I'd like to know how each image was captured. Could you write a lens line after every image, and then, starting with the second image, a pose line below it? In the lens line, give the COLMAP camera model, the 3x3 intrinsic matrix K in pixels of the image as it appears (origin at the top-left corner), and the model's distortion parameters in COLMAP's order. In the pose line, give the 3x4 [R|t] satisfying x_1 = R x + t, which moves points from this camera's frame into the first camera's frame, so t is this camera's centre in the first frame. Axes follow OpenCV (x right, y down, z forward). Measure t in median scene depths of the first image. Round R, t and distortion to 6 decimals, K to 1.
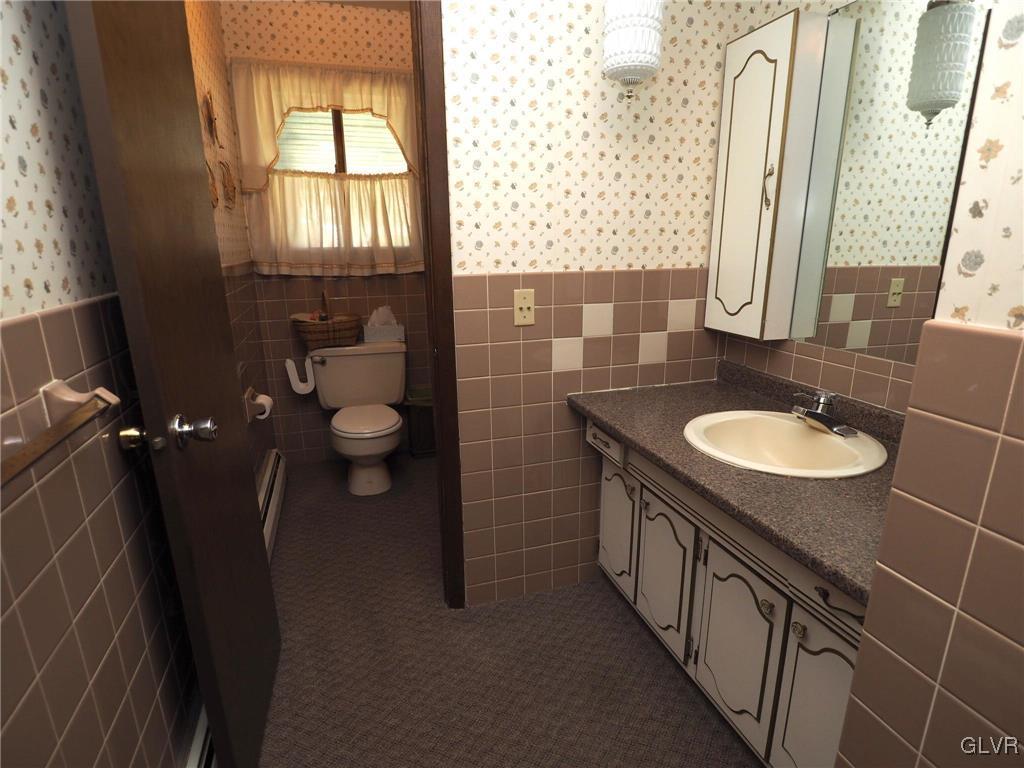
lens RADIAL K [[551.5, 0, 511.8], [0, 551.5, 385.4], [0, 0, 1]] dist [-0.008065, -0.001544]
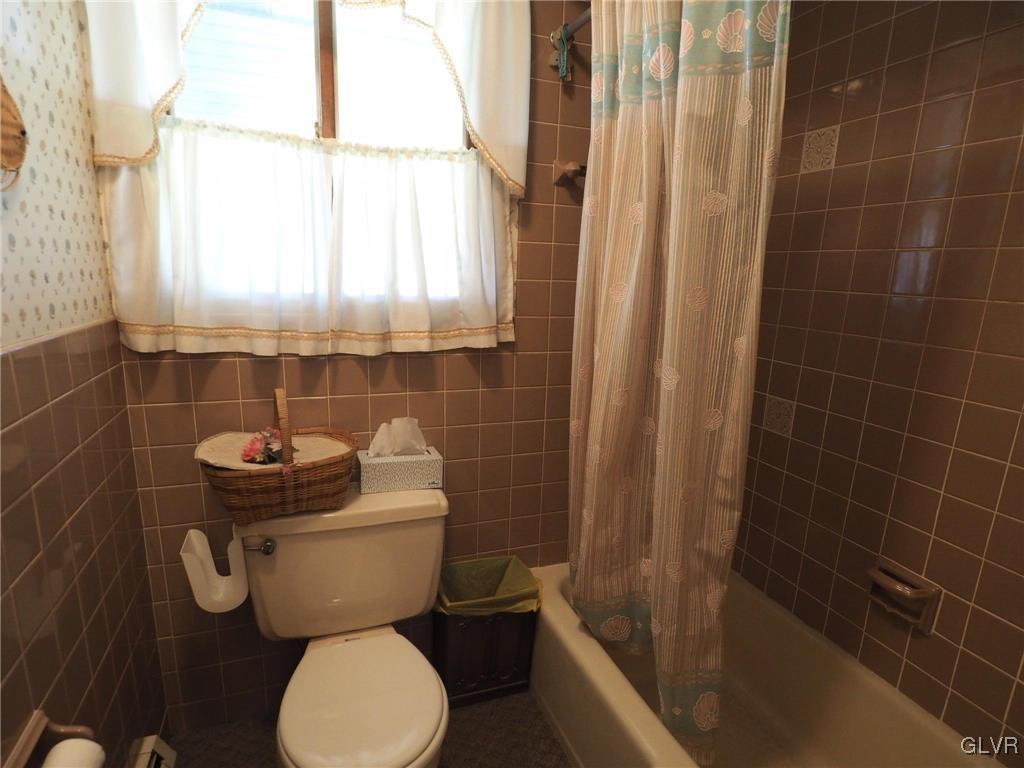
lens RADIAL K [[551.5, 0, 511.5], [0, 551.5, 388.3], [0, 0, 1]] dist [-0.008065, -0.001544]
pose [[0.997941, 0.029281, 0.057067, -0.172547], [-0.026546, 0.998489, -0.048107, -0.154735], [-0.058389, 0.046493, 0.997211, 0.529614]]
